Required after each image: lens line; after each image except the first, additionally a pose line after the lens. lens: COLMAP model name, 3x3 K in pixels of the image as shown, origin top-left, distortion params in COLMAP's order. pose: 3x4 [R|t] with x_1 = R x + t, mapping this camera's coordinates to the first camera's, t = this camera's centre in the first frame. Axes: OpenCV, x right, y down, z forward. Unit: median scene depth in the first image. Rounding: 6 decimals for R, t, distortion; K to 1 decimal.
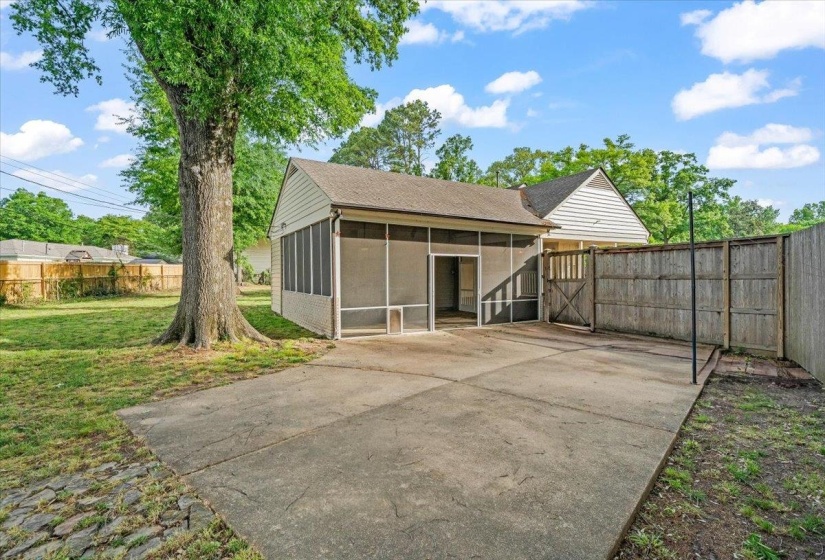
lens RADIAL K [[389.5, 0, 412.5], [0, 389.5, 280.0], [0, 0, 1]] dist [-0.003105, 0.012610]
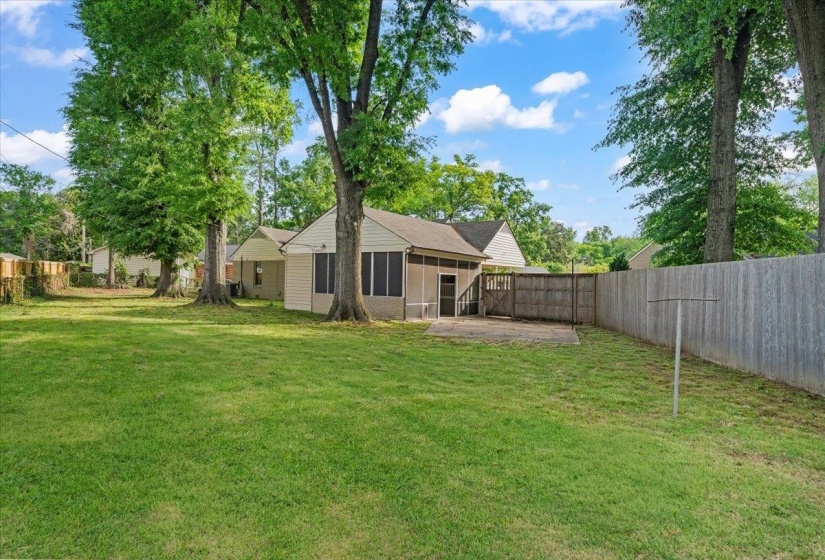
lens RADIAL K [[557.9, 0, 409.9], [0, 557.9, 271.8], [0, 0, 1]] dist [-0.006415, -0.001230]
pose [[0.891123, 0.038213, 0.452149, -0.990205], [-0.024324, 0.999038, -0.036493, 0.016812], [-0.453109, 0.021522, 0.891195, -0.942595]]
